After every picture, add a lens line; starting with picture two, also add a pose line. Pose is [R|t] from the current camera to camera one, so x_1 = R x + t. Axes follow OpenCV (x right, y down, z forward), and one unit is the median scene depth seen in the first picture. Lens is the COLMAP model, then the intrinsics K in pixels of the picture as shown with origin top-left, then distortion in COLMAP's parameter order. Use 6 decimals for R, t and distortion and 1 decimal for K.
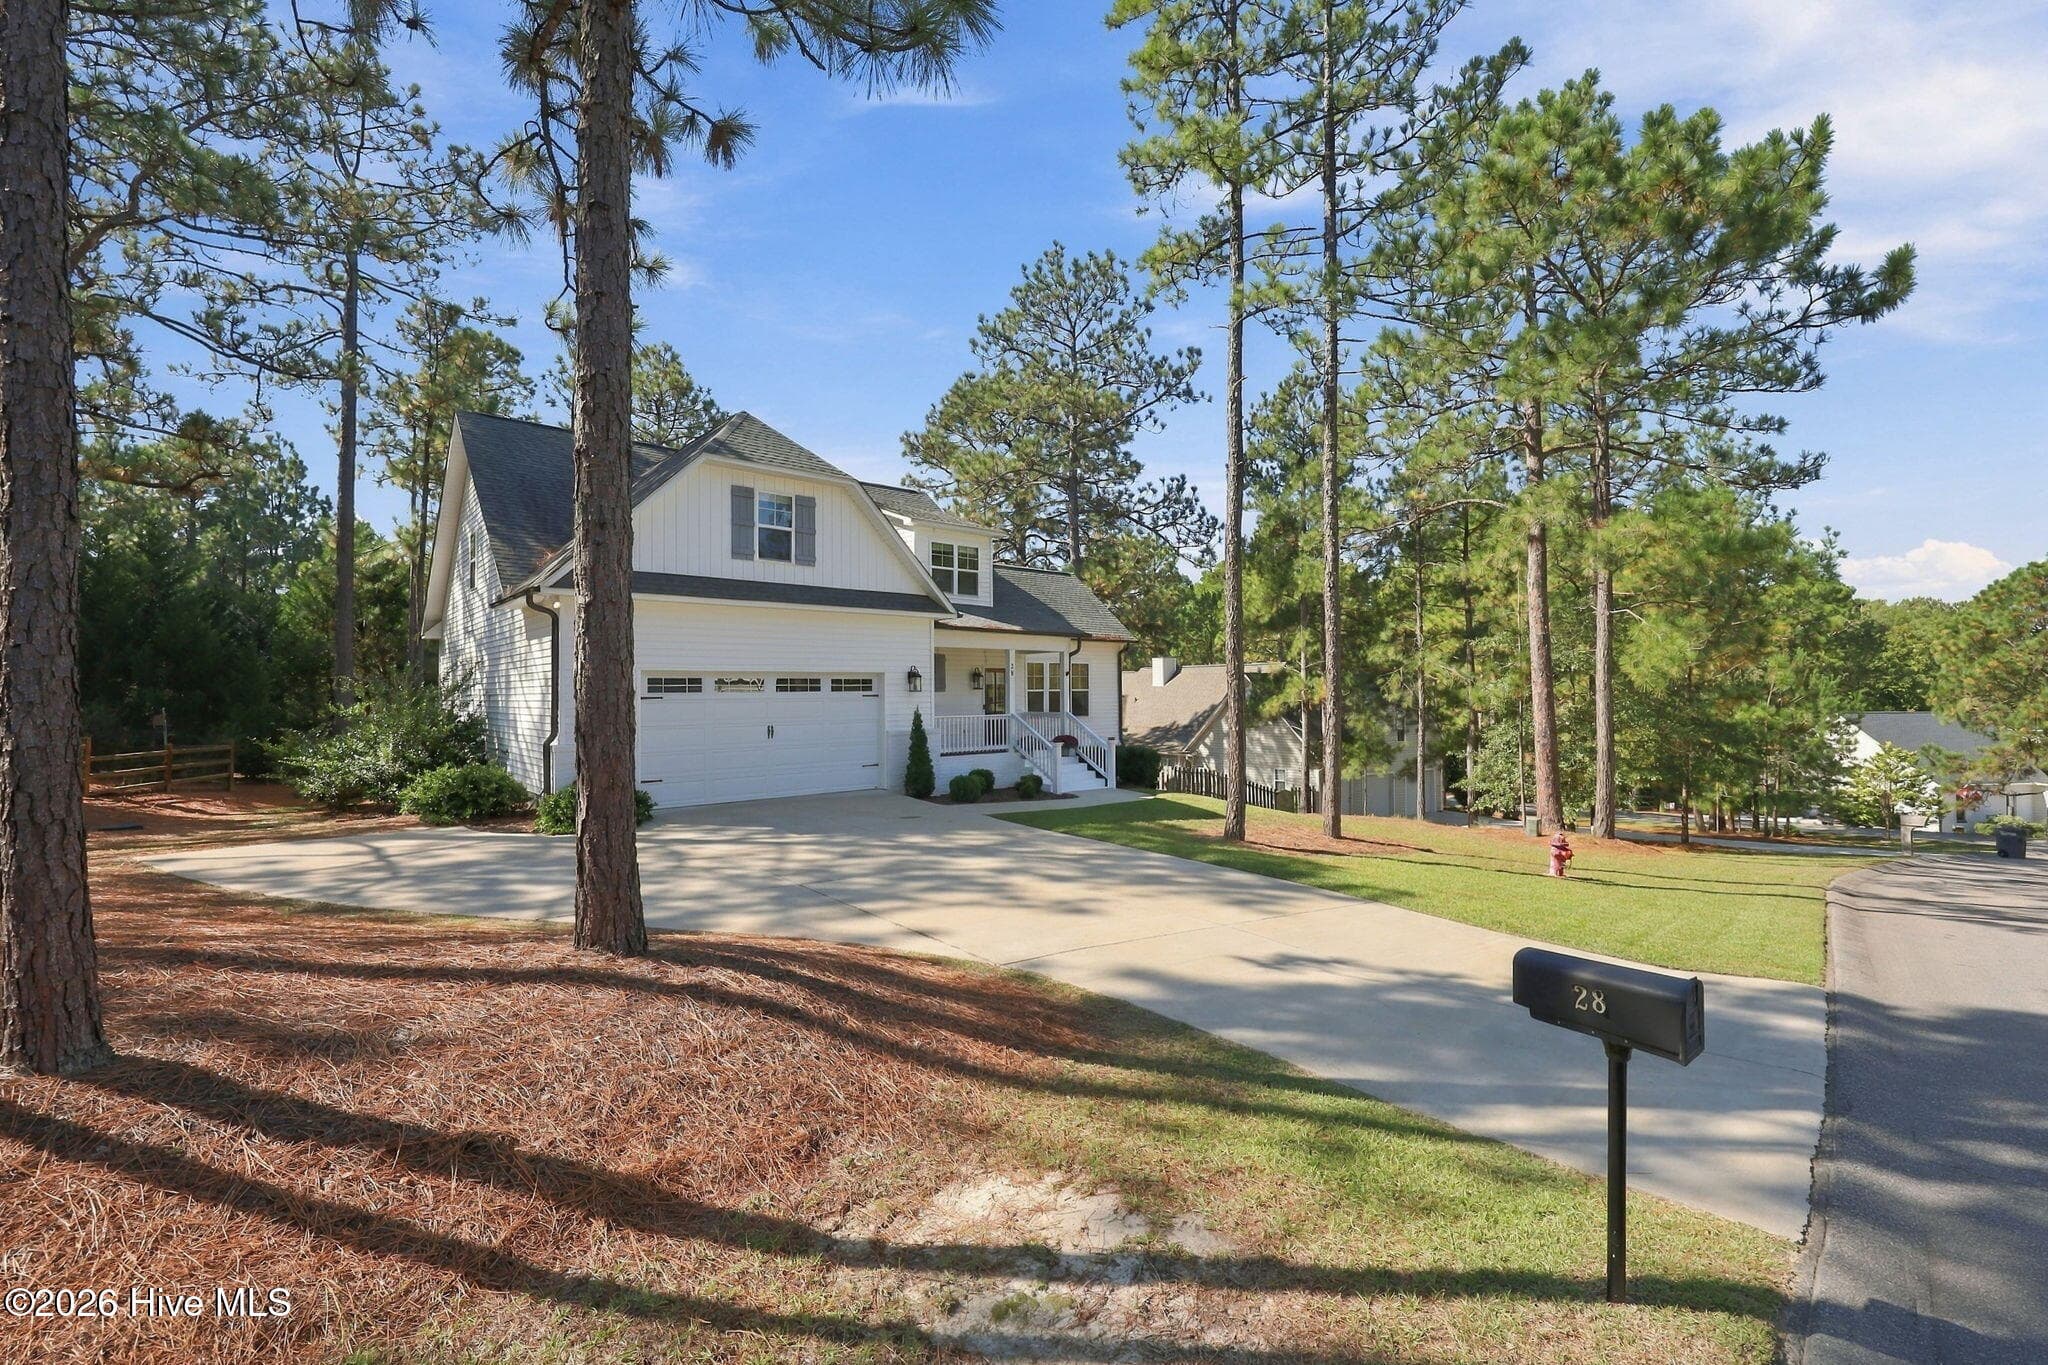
lens RADIAL K [[822.4, 0, 1026.2], [0, 822.4, 674.9], [0, 0, 1]] dist [0.007959, 0.000043]
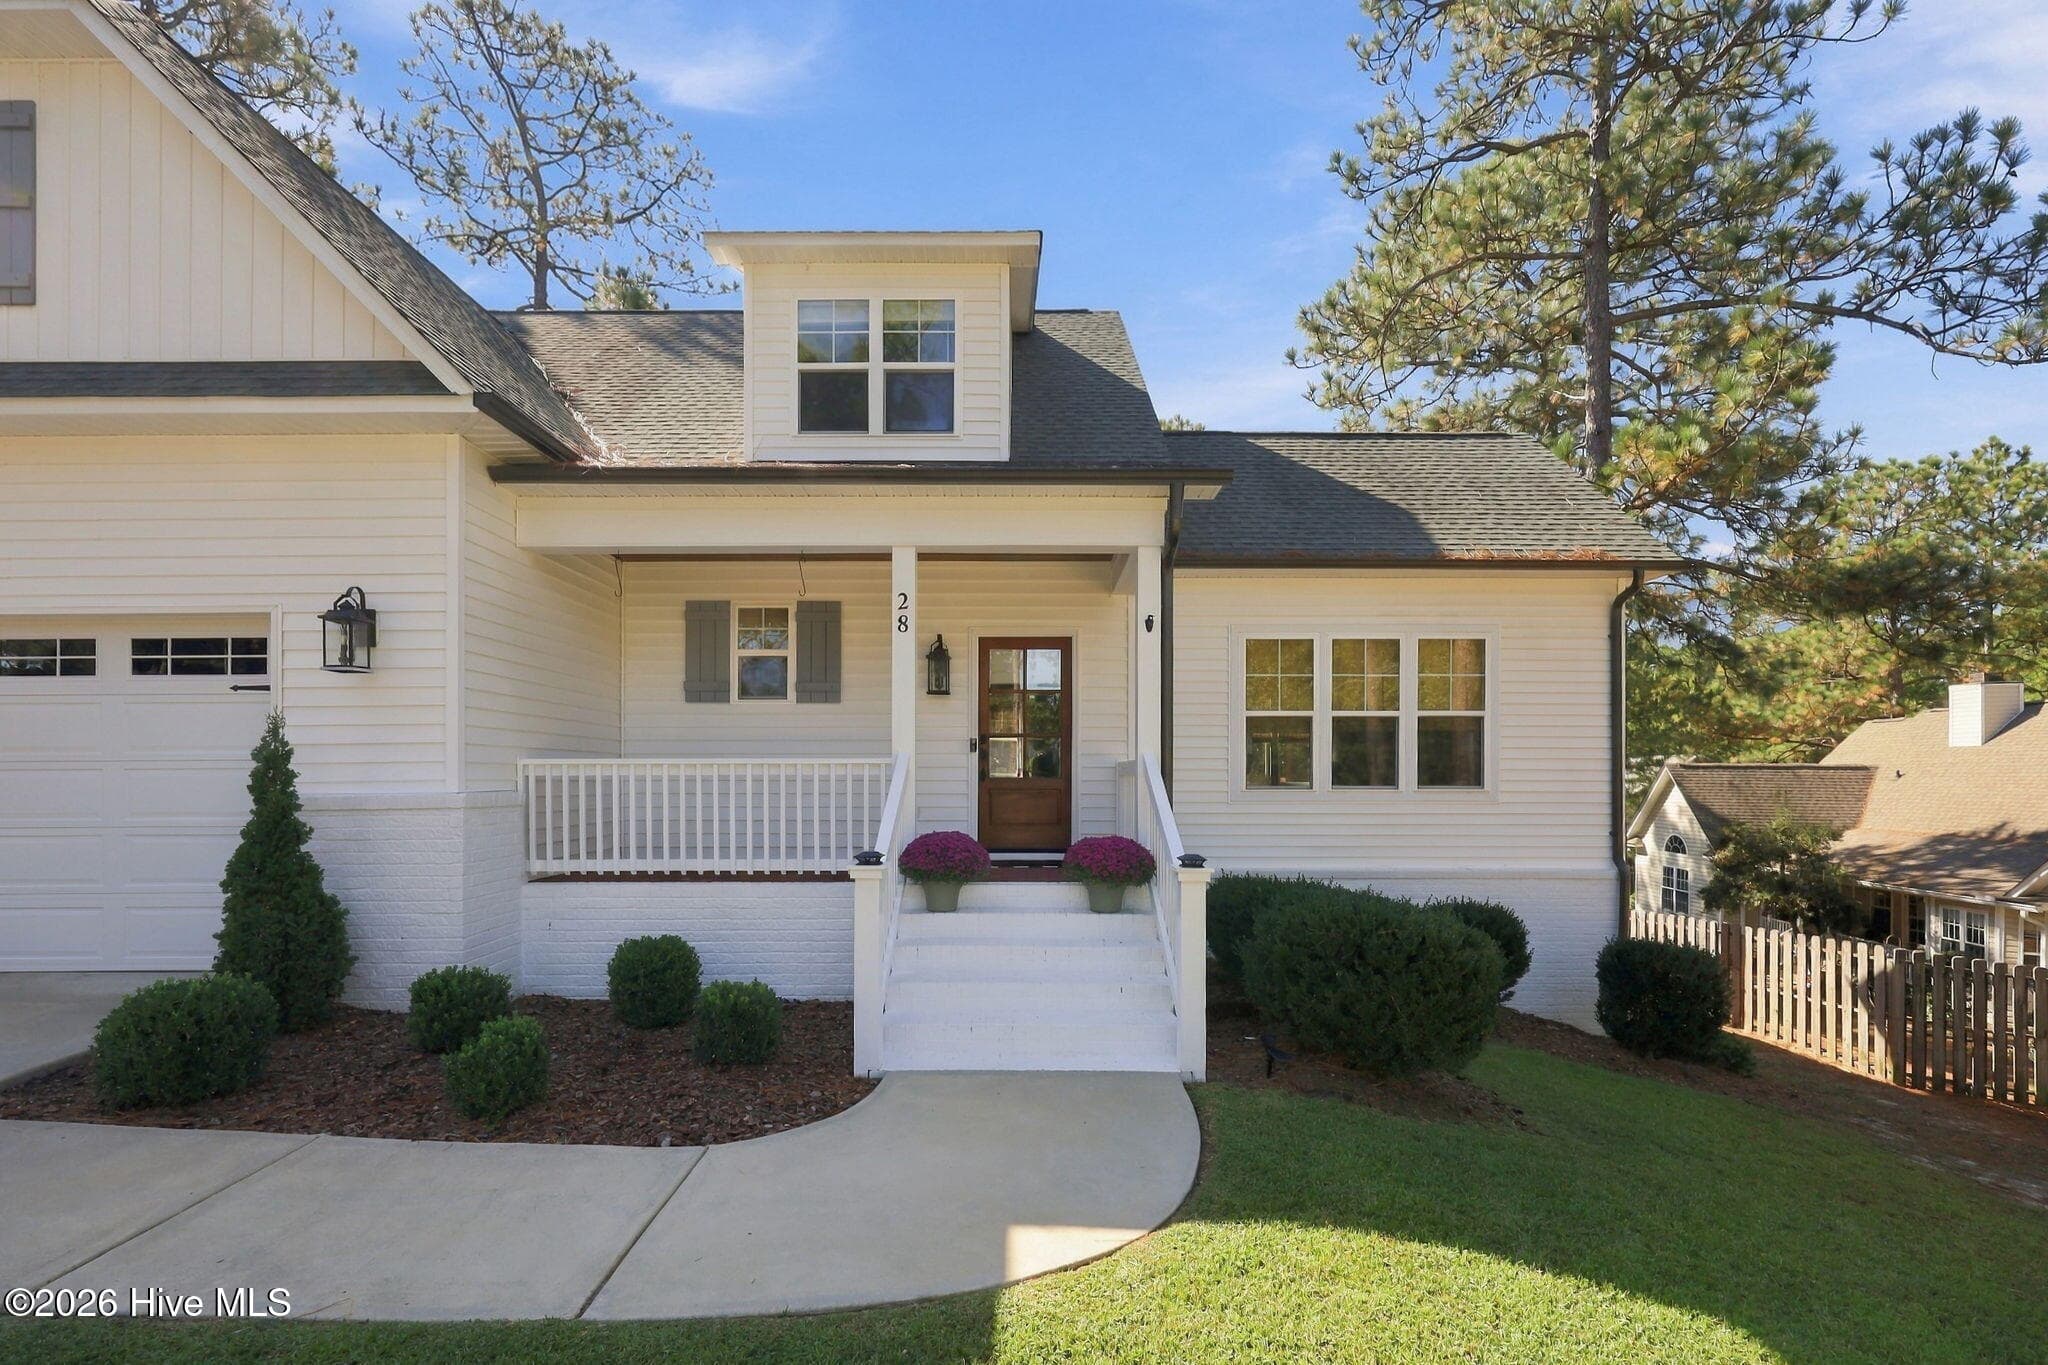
lens RADIAL K [[947.8, 0, 1056.1], [0, 947.8, 759.3], [0, 0, 1]] dist [-0.015412, -0.000645]
pose [[0.782860, -0.005593, -0.622172, 0.296246], [0.008605, 0.999961, 0.001837, 0.056056], [0.622138, -0.006792, 0.782878, 0.915334]]
